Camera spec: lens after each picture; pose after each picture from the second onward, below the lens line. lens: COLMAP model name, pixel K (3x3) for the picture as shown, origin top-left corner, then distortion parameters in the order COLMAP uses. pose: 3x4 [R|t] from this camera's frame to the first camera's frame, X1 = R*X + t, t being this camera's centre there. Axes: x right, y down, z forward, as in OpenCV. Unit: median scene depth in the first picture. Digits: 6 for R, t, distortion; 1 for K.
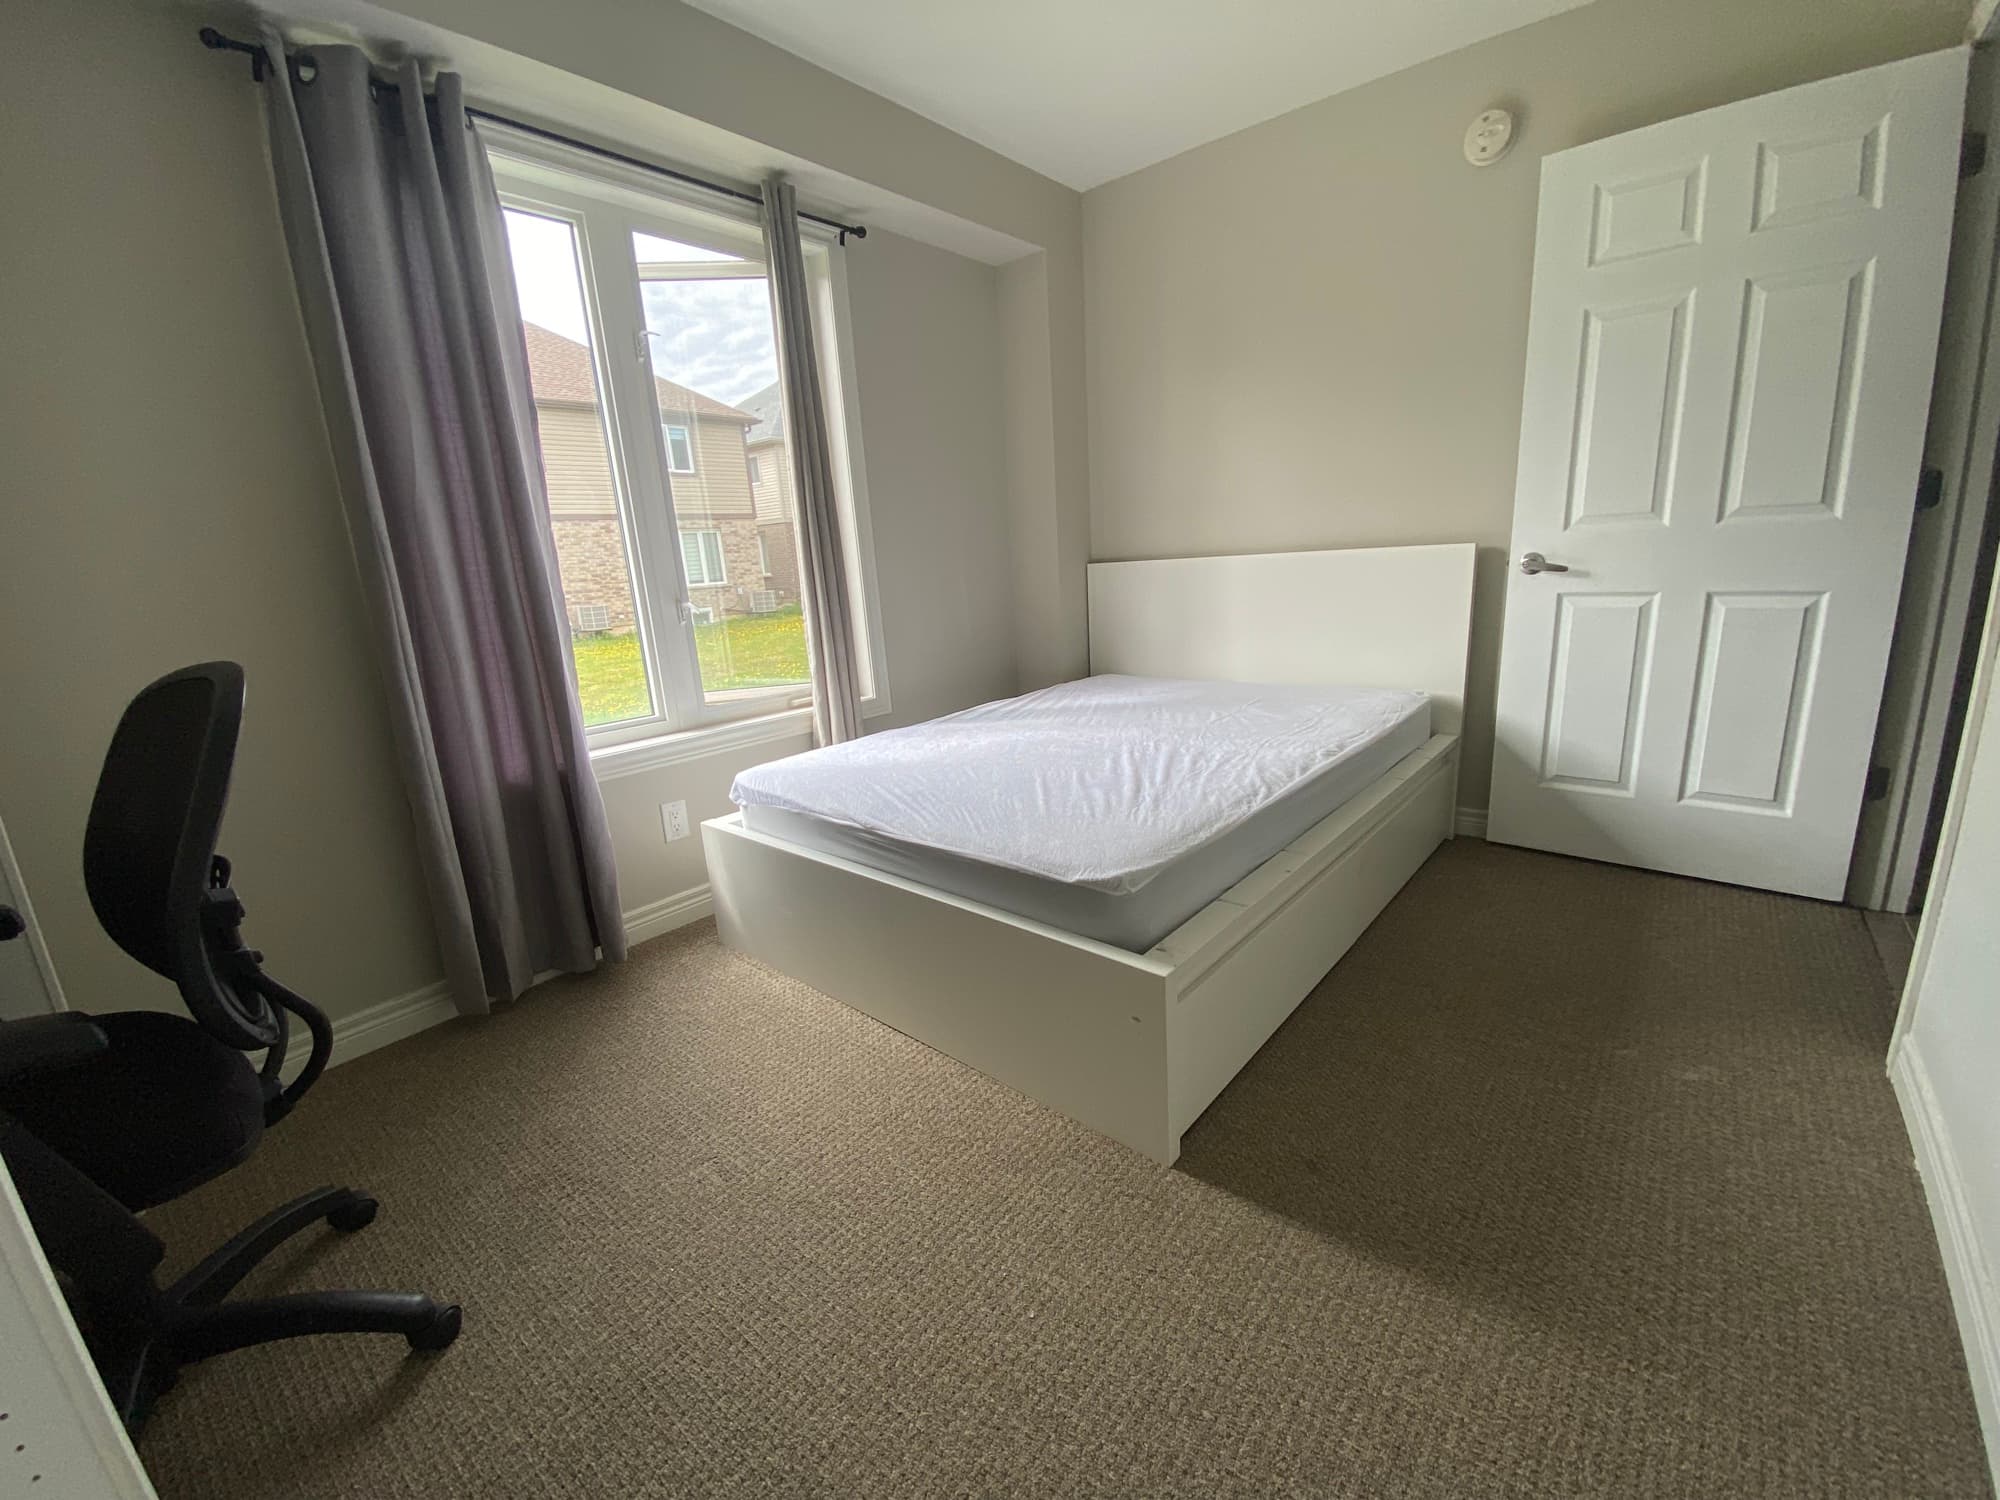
lens RADIAL K [[804.7, 0, 1011.5], [0, 804.7, 745.2], [0, 0, 1]] dist [0.009038, -0.012853]
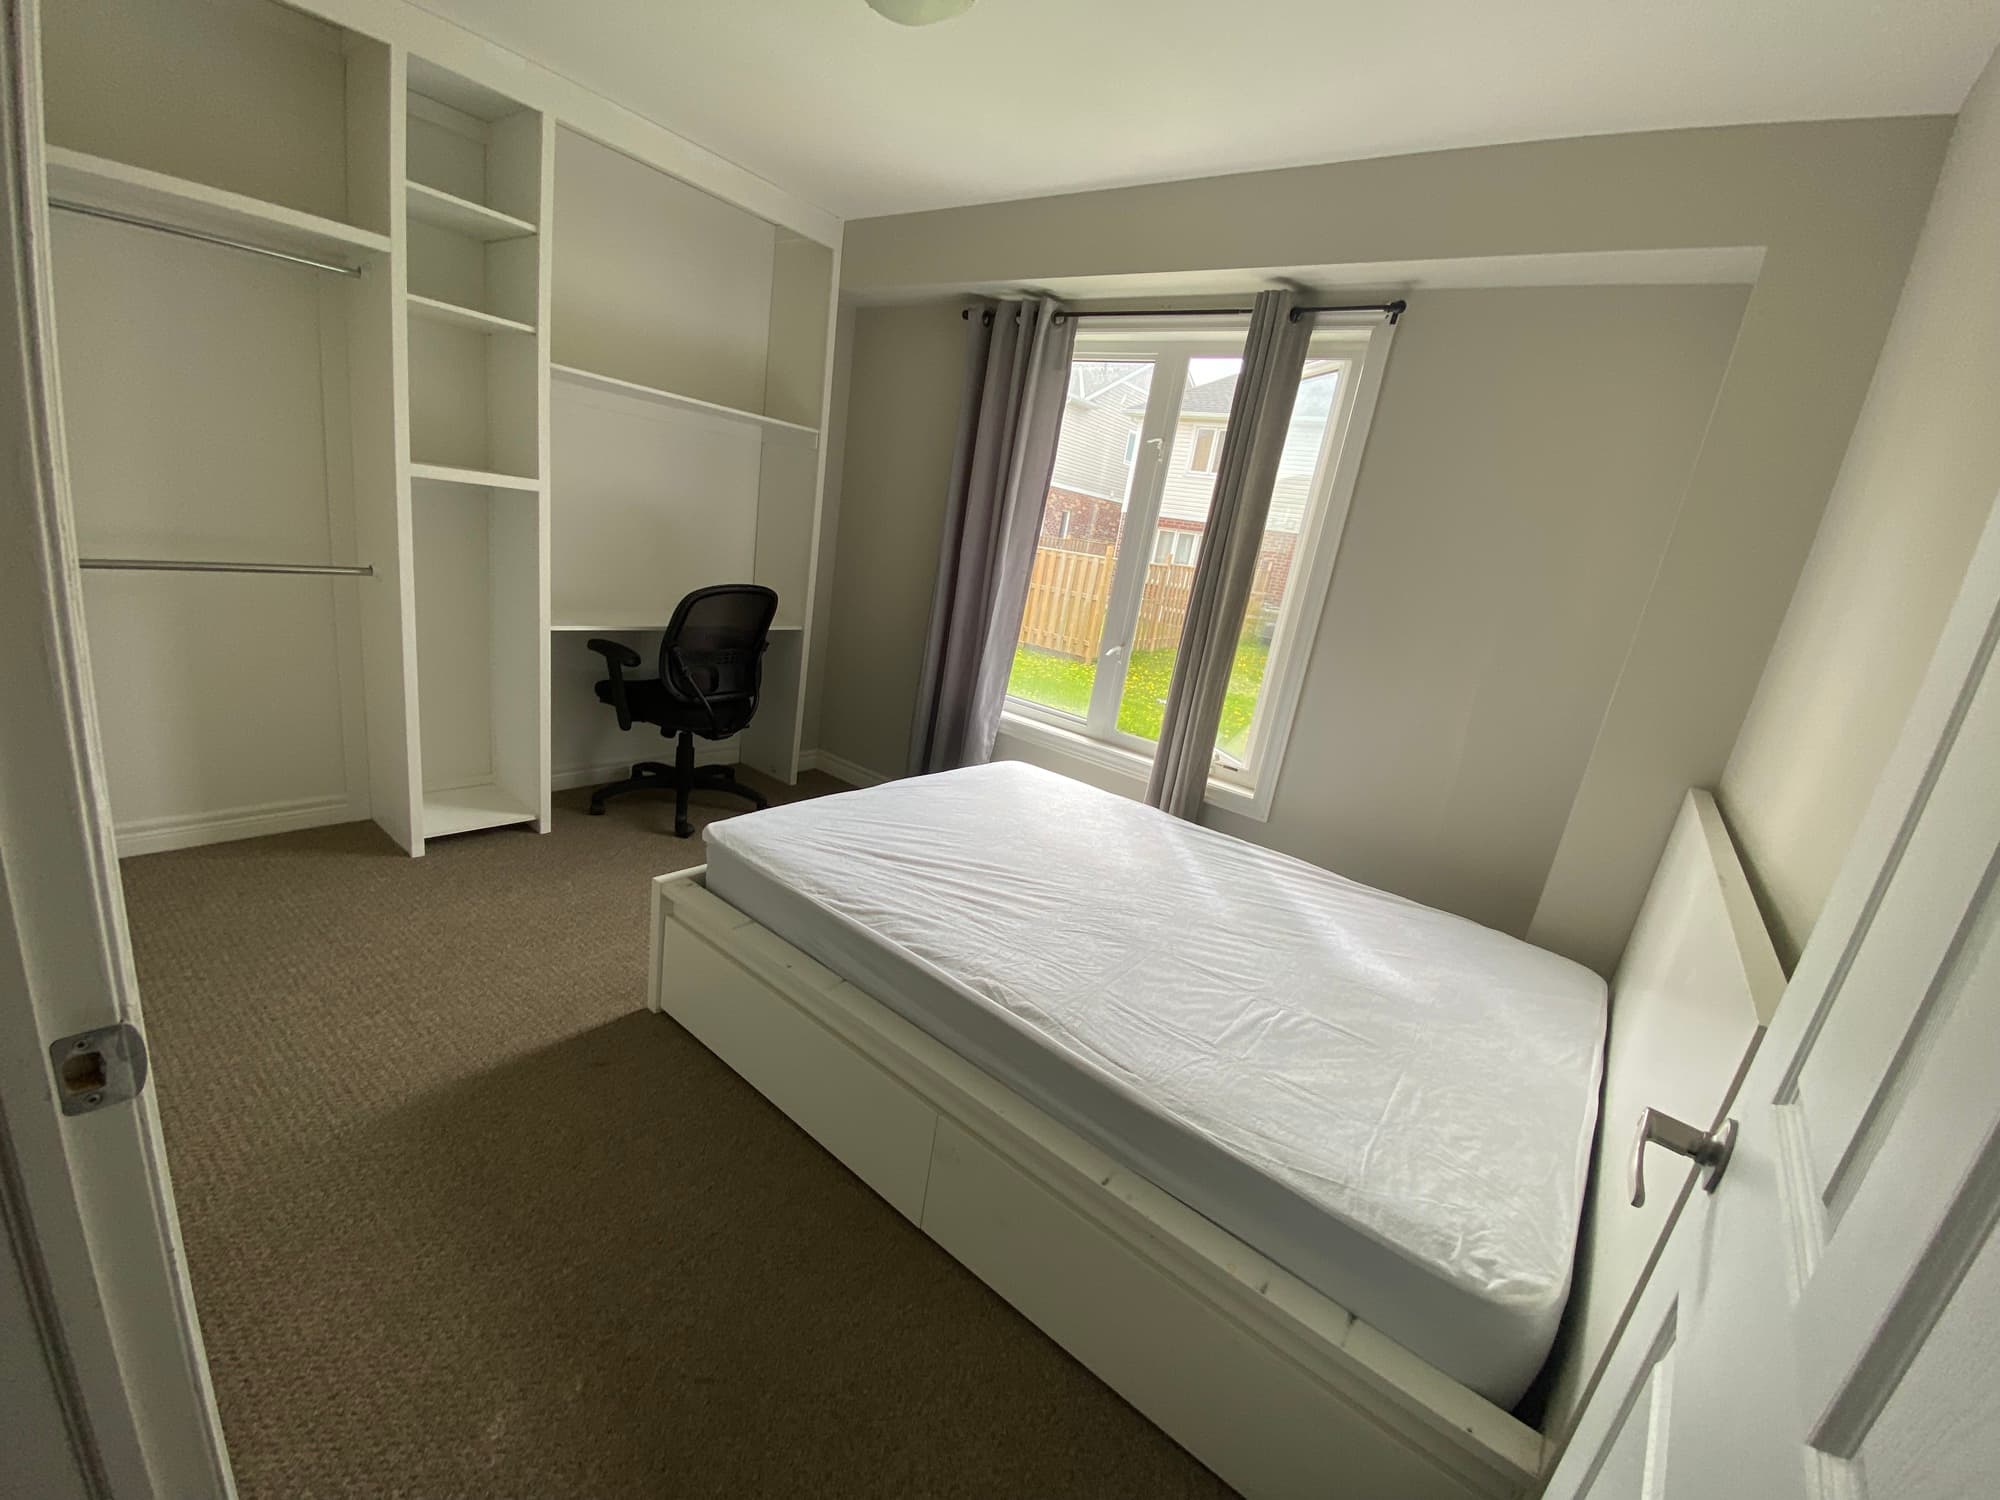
lens RADIAL K [[813.0, 0, 1000.0], [0, 813.0, 750.0], [0, 0, 1]] dist [0.000131, 0.000036]
pose [[0.039109, 0.324160, -0.945194, 1.190386], [-0.379914, 0.879705, 0.285980, -0.459843], [0.924195, 0.347908, 0.157558, 0.955170]]
